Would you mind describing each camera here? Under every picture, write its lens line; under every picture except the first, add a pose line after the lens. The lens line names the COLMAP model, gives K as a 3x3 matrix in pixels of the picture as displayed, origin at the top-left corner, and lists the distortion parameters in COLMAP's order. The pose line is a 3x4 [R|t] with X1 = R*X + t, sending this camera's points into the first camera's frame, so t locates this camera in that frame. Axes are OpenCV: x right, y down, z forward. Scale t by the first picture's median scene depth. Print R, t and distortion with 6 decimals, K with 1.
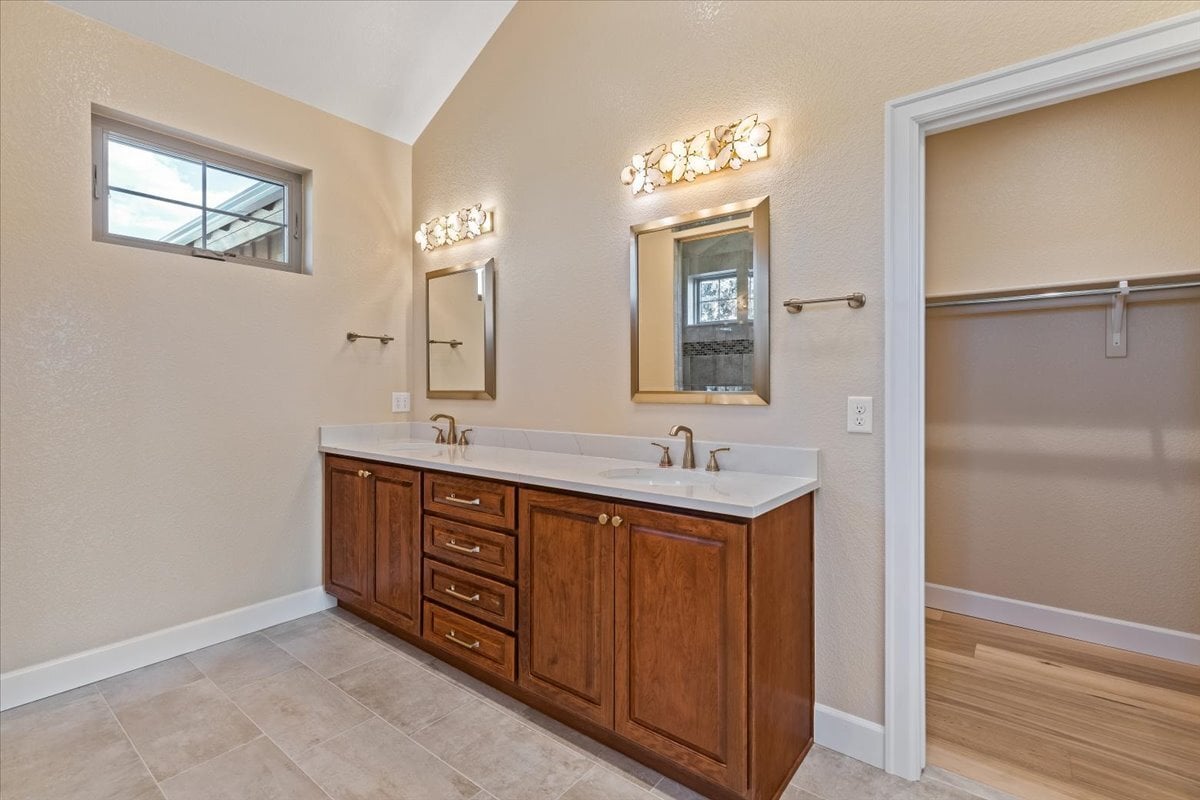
lens RADIAL K [[546.8, 0, 596.6], [0, 546.8, 387.6], [0, 0, 1]] dist [0.001471, -0.000273]
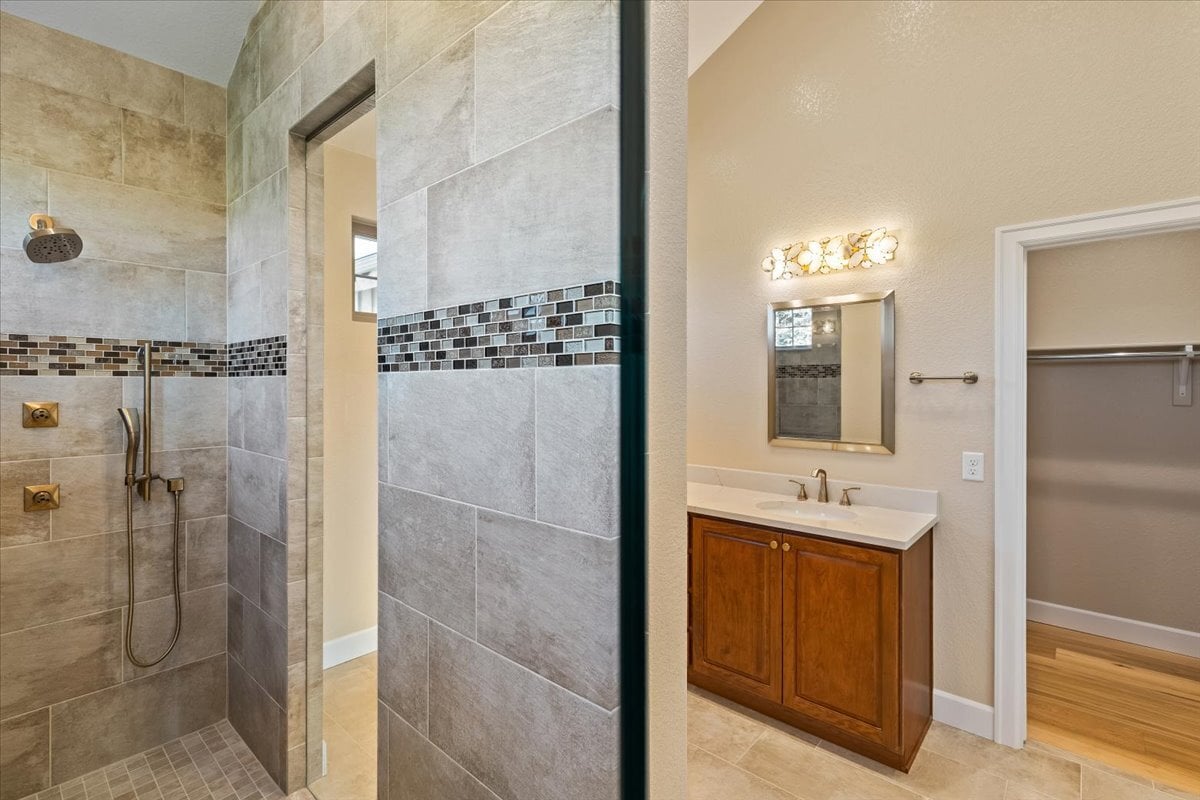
lens RADIAL K [[545.4, 0, 599.0], [0, 545.4, 388.6], [0, 0, 1]] dist [-0.000806, -0.000756]
pose [[0.998233, -0.000783, -0.059413, -0.303353], [0.000933, 0.999996, 0.002488, -0.129500], [0.059410, -0.002539, 0.998230, -0.314741]]
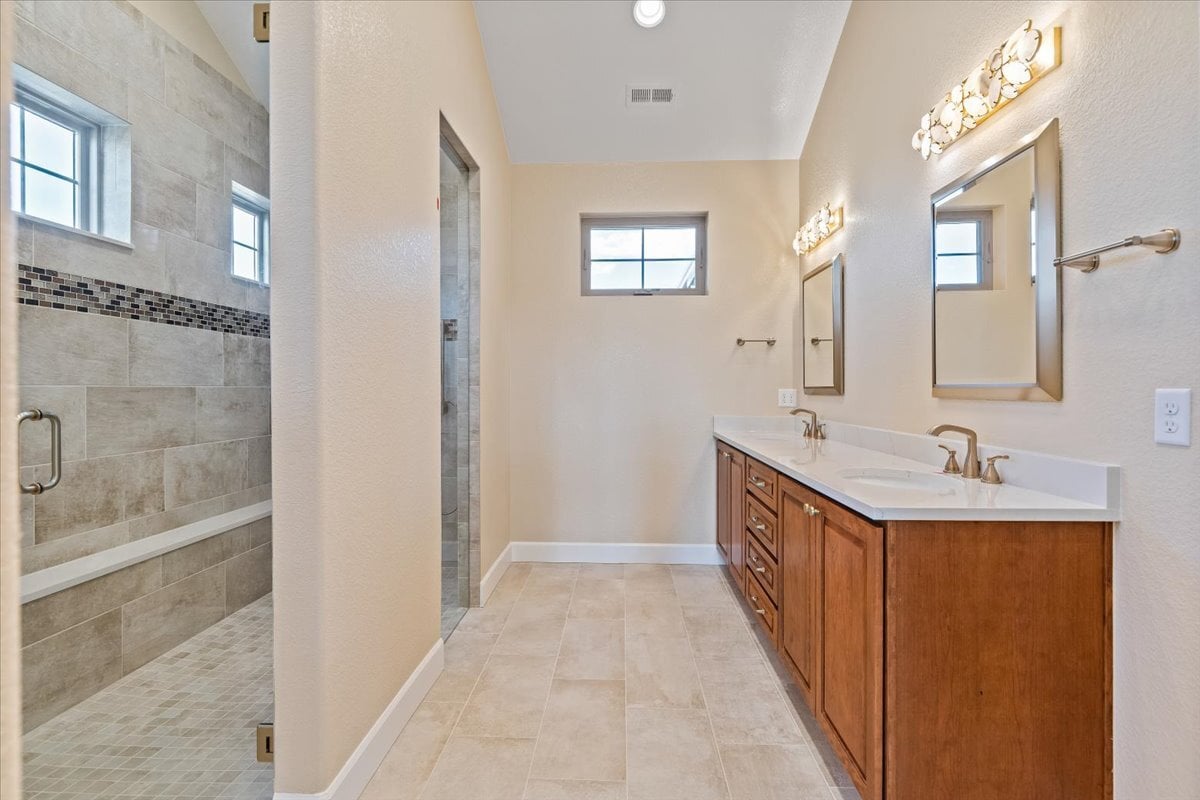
lens RADIAL K [[565.0, 0, 598.6], [0, 565.0, 388.4], [0, 0, 1]] dist [0.000041, -0.000122]
pose [[0.586007, -0.001346, -0.810305, 0.587473], [0.000778, 0.999999, -0.001099, 0.015071], [0.810306, 0.000014, 0.586007, 0.053338]]
